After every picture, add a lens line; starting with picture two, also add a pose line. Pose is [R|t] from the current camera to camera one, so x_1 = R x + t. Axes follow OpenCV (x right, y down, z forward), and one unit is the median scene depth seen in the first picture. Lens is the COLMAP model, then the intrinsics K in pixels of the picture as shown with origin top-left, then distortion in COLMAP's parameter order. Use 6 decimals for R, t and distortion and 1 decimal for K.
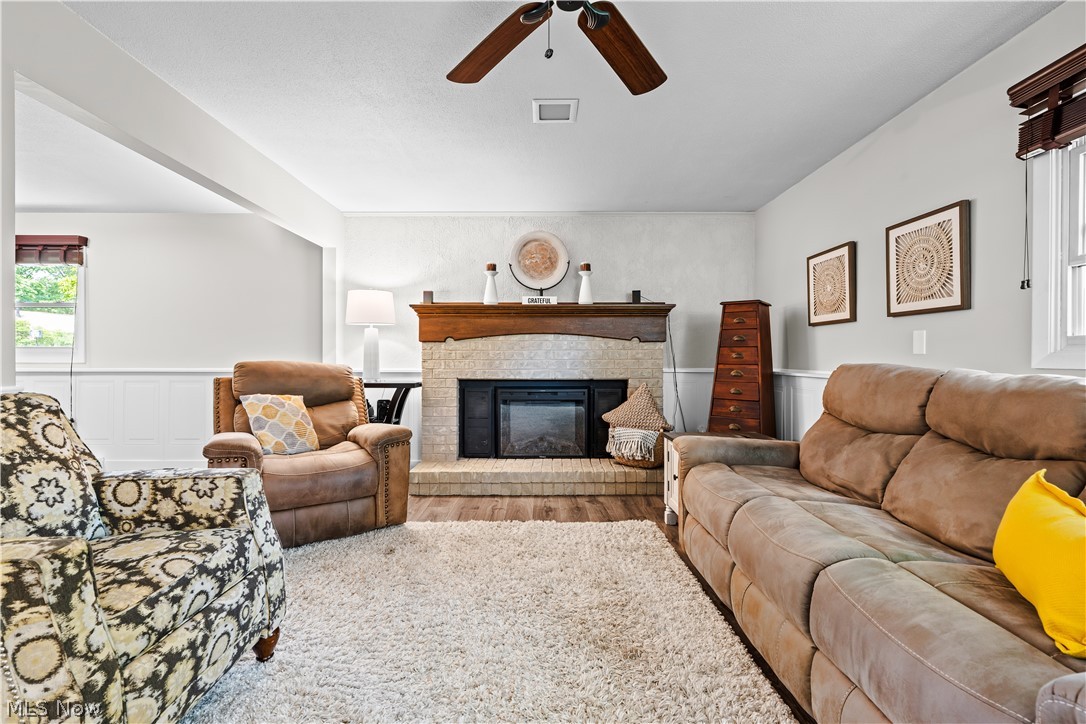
lens RADIAL K [[485.0, 0, 542.6], [0, 485.0, 361.0], [0, 0, 1]] dist [-0.004322, 0.000603]
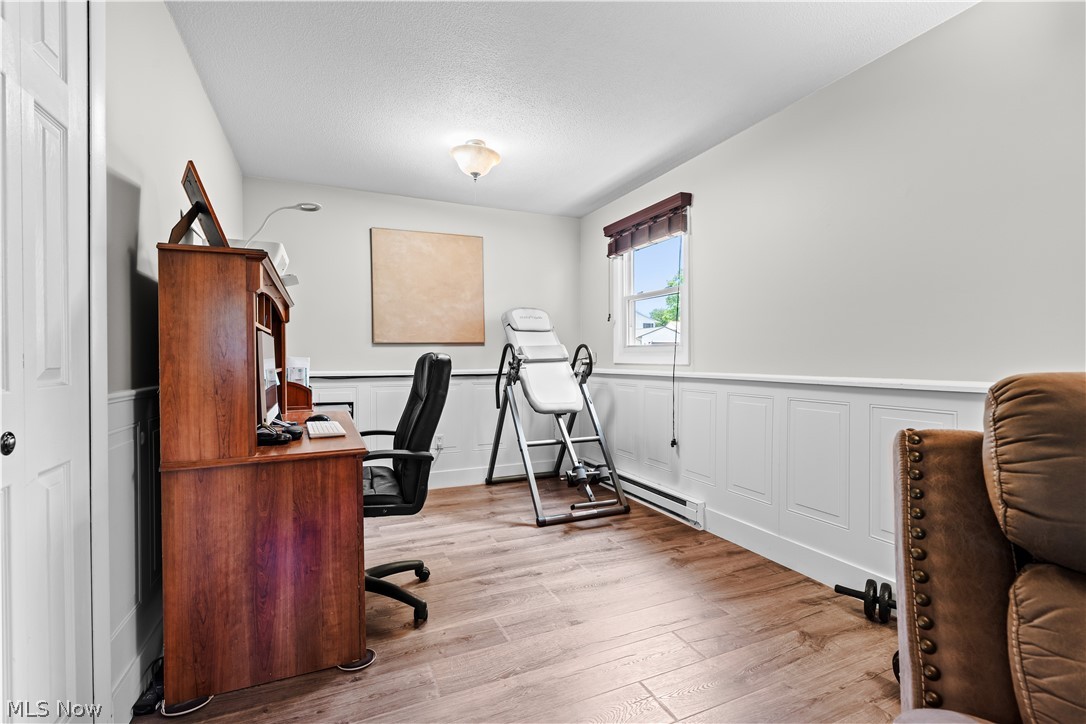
lens RADIAL K [[485.0, 0, 542.6], [0, 485.0, 361.0], [0, 0, 1]] dist [-0.004322, 0.000603]
pose [[0.404012, 0.000983, -0.914753, -0.368738], [0.003797, 0.999989, 0.002751, -0.004812], [0.914746, -0.004584, 0.404004, 0.506739]]
